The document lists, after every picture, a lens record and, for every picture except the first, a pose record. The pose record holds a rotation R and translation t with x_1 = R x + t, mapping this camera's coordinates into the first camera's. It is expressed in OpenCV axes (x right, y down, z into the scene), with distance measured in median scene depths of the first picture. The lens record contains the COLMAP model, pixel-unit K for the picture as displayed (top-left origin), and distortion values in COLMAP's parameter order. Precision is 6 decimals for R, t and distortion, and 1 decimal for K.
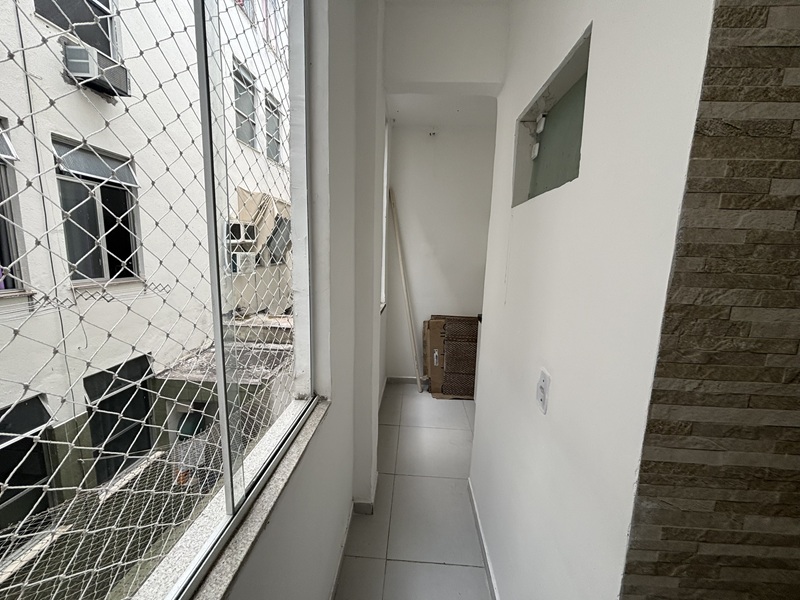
lens RADIAL K [[327.0, 0, 398.3], [0, 327.0, 299.5], [0, 0, 1]] dist [0.010910, -0.000626]
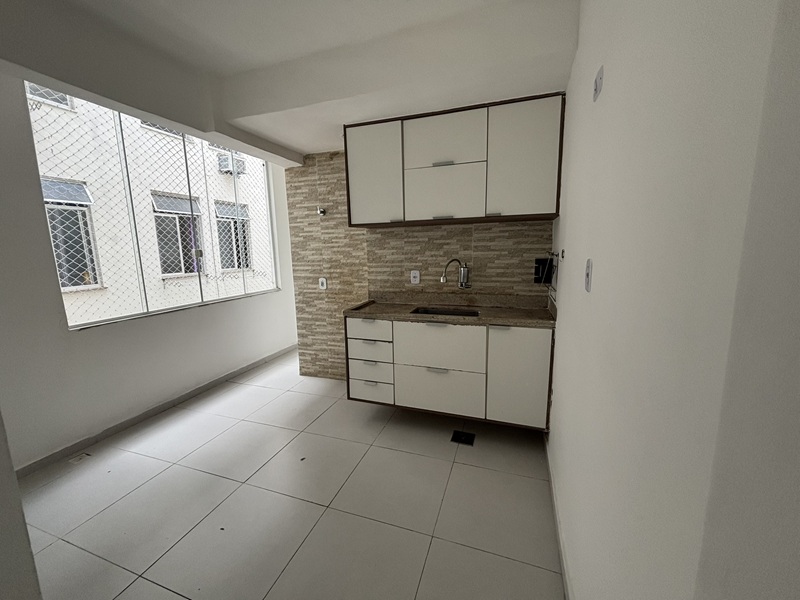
lens RADIAL K [[327.0, 0, 398.3], [0, 327.0, 299.5], [0, 0, 1]] dist [0.010910, -0.000626]
pose [[0.959219, -0.002926, -0.282650, 0.897543], [0.003753, 0.999990, 0.002386, 0.186034], [0.282640, -0.003350, 0.959220, -0.909201]]
